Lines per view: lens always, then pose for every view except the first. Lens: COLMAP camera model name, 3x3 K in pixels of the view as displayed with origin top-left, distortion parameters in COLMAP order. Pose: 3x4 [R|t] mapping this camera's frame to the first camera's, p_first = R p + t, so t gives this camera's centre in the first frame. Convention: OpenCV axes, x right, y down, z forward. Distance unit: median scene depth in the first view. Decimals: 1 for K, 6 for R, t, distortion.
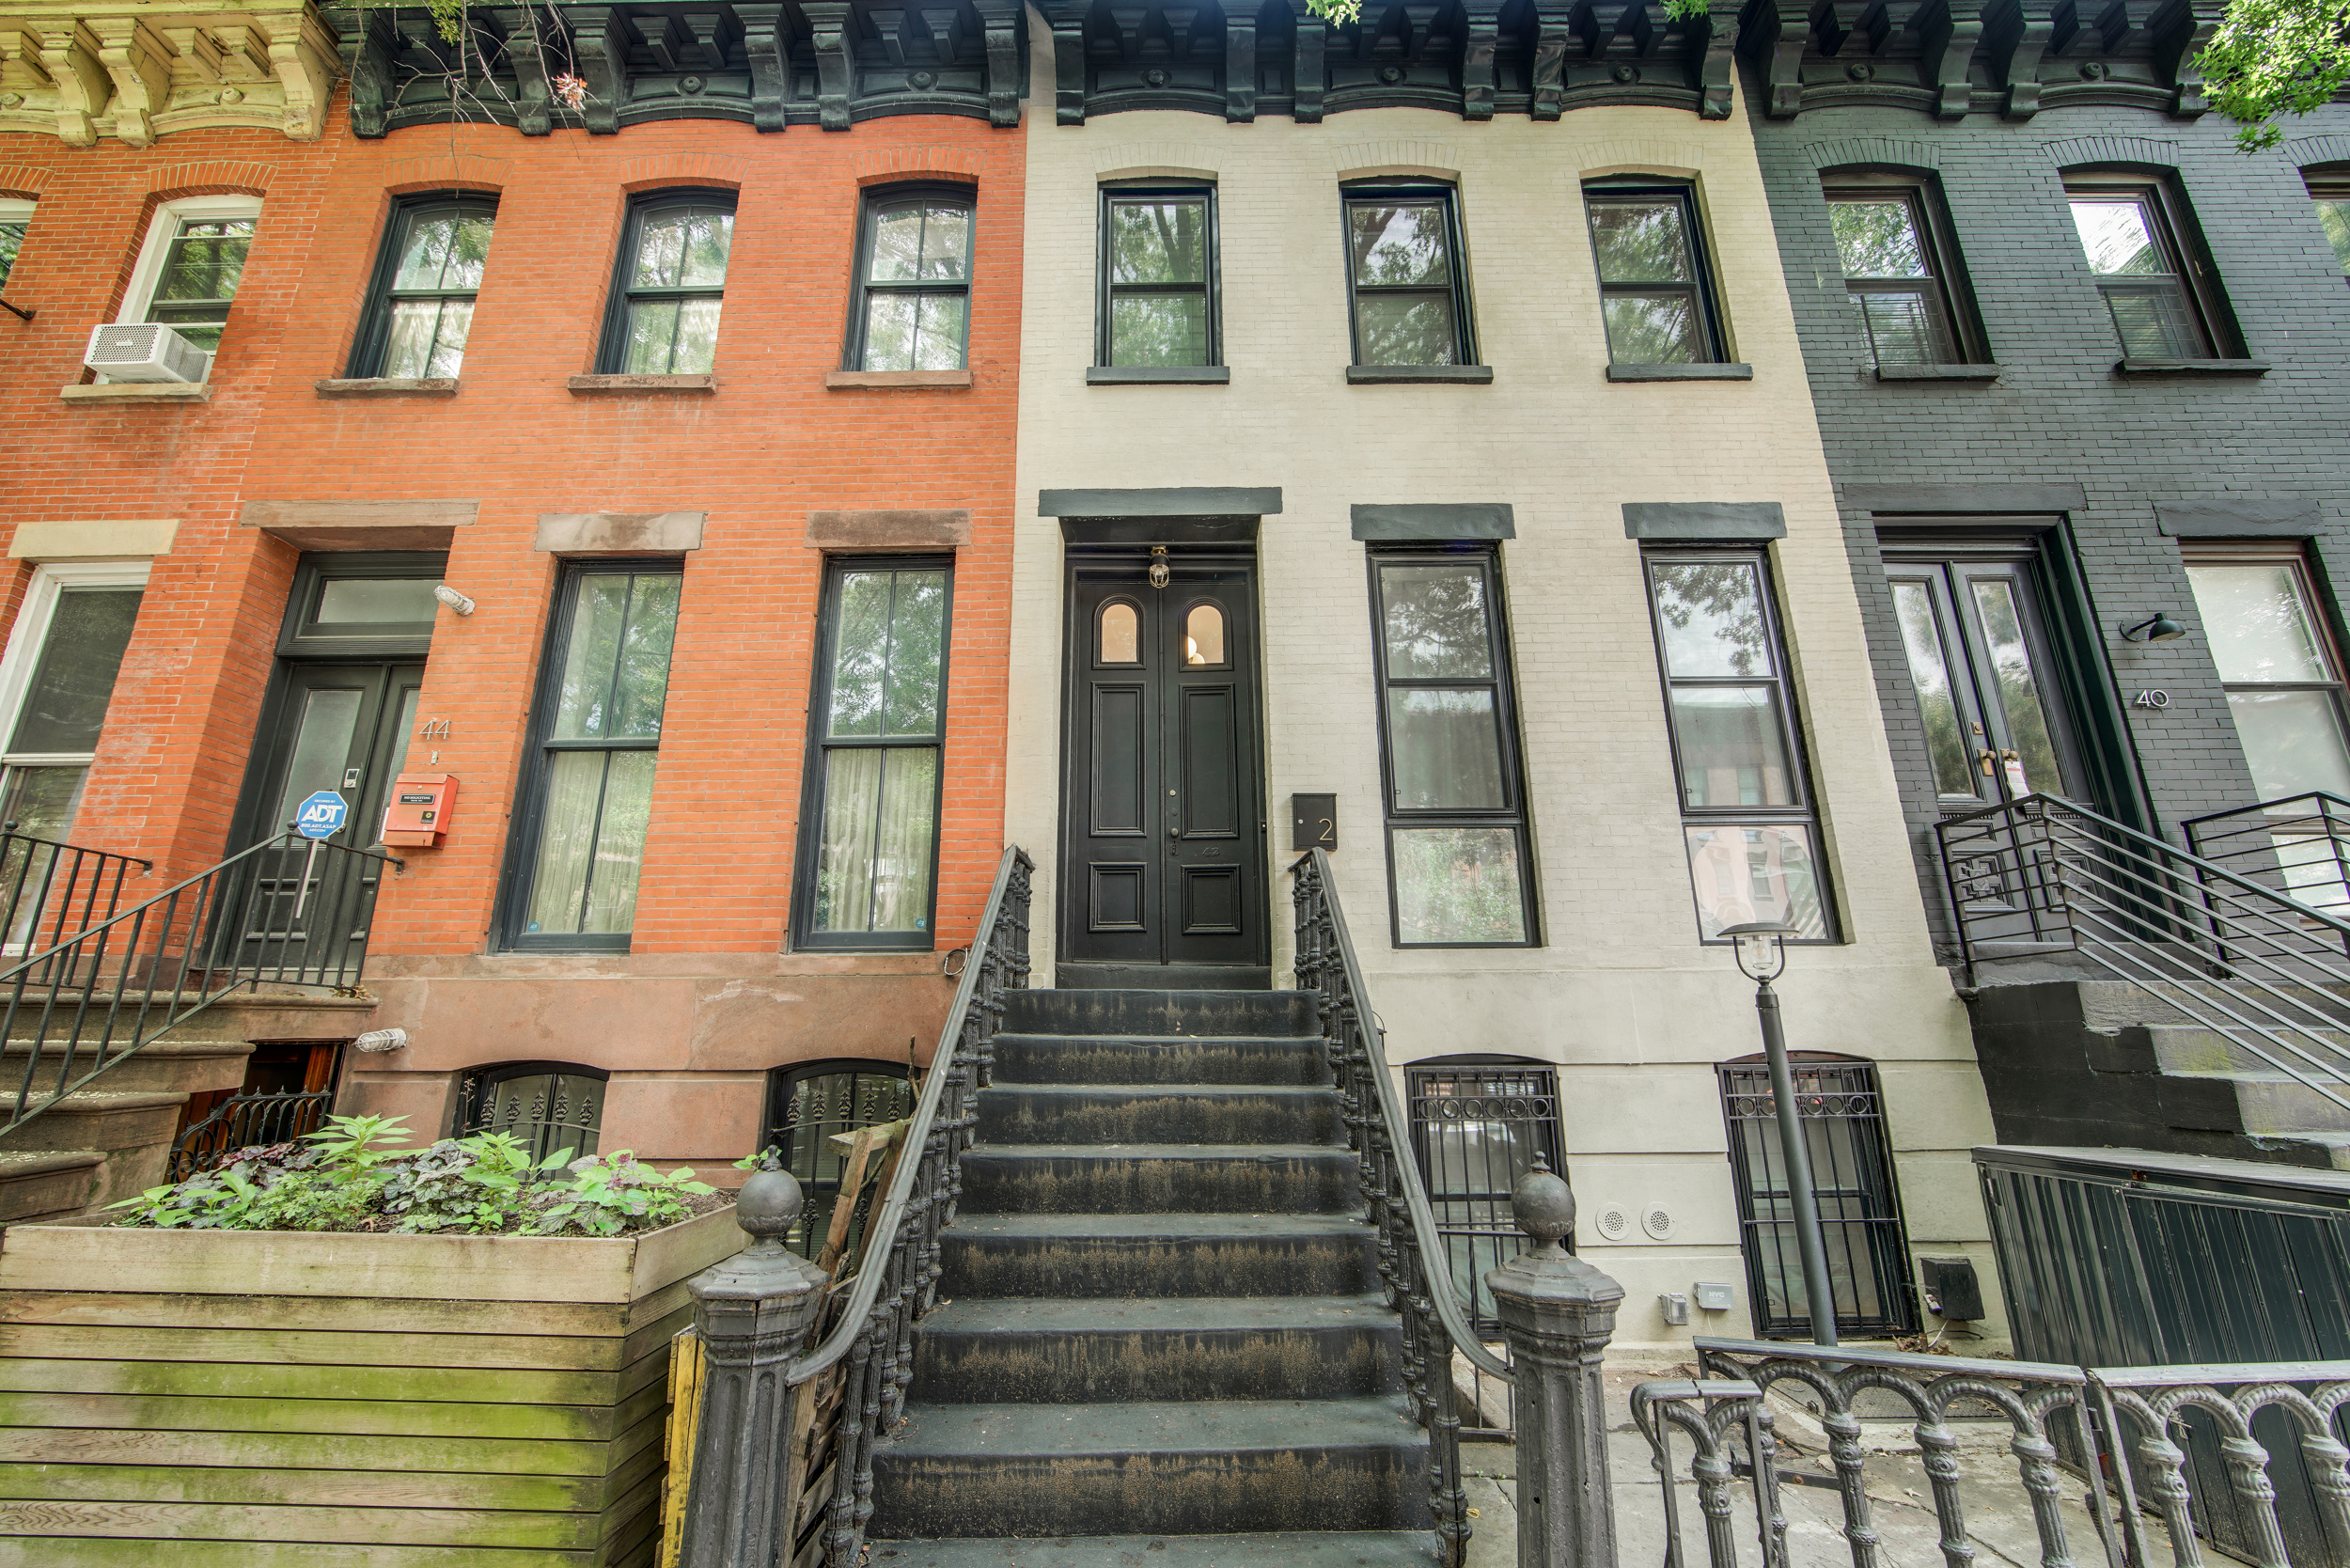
lens RADIAL K [[998.0, 0, 1025.6], [0, 998.0, 790.5], [0, 0, 1]] dist [-0.012330, 0.002575]
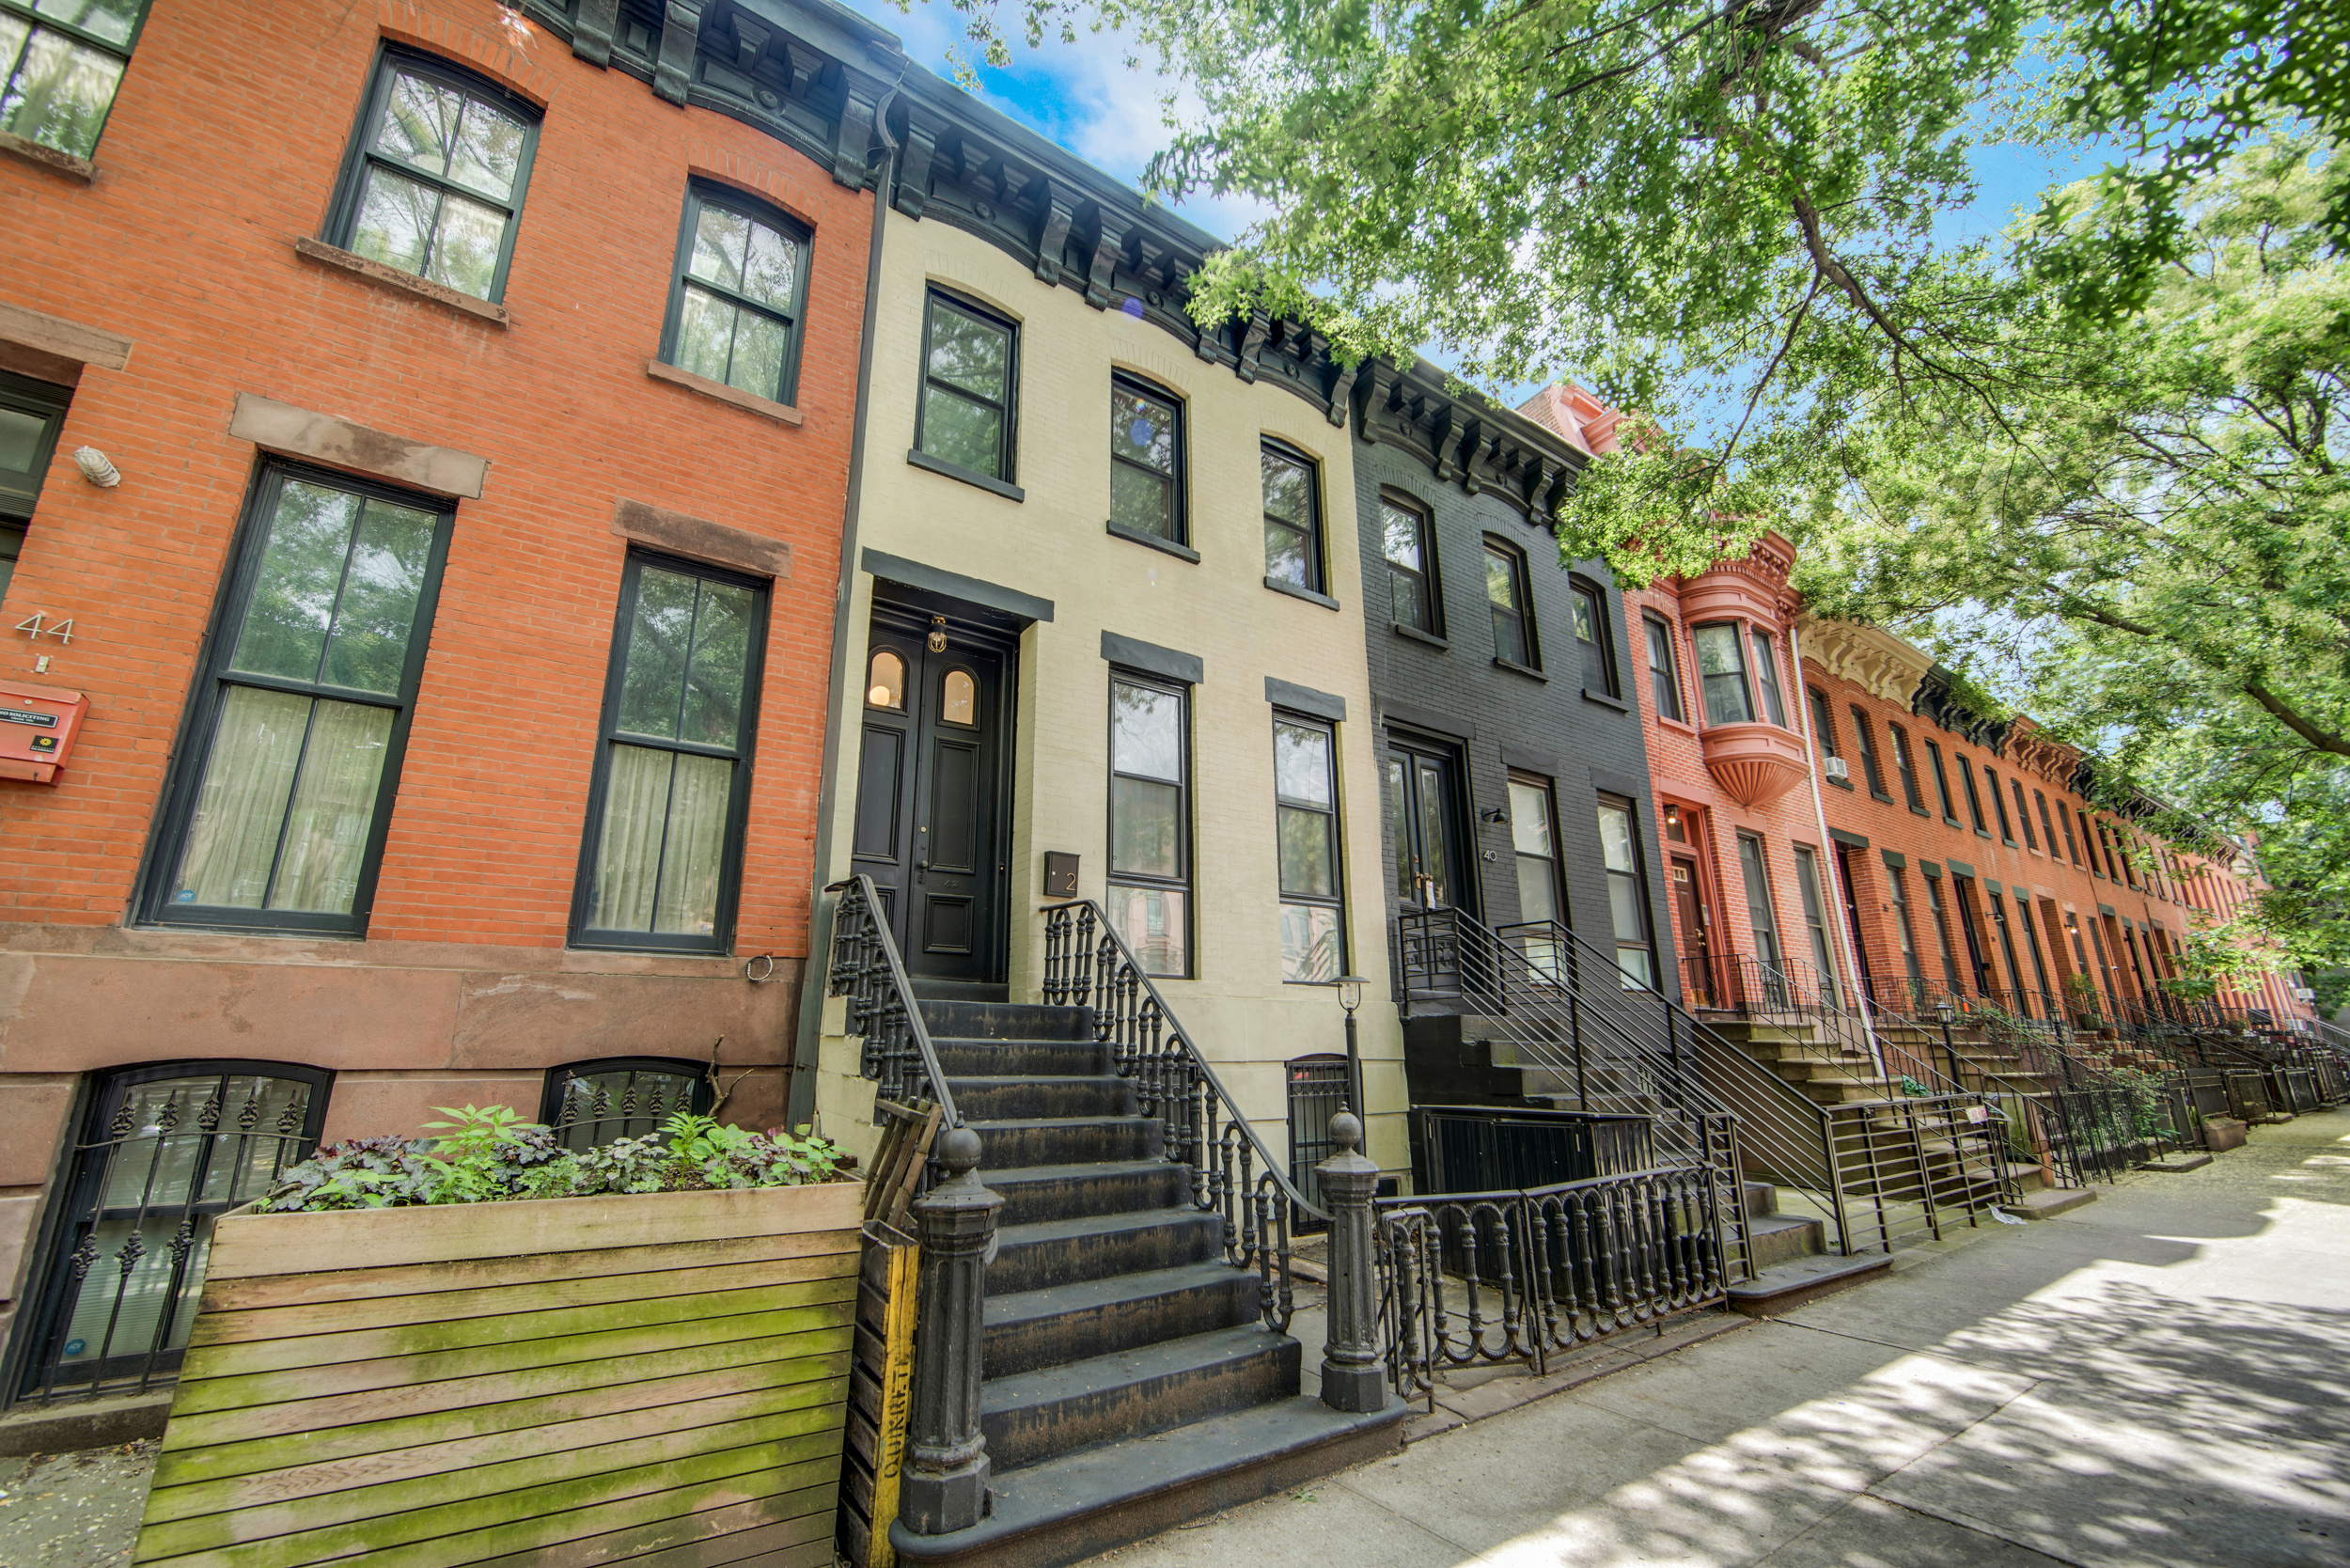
lens RADIAL K [[998.0, 0, 1151.6], [0, 998.0, 780.7], [0, 0, 1]] dist [-0.012330, 0.002575]
pose [[0.816712, 0.154698, 0.555923, -0.327497], [-0.146731, 0.987403, -0.059202, -0.026874], [-0.558078, -0.033220, 0.829123, -0.124705]]
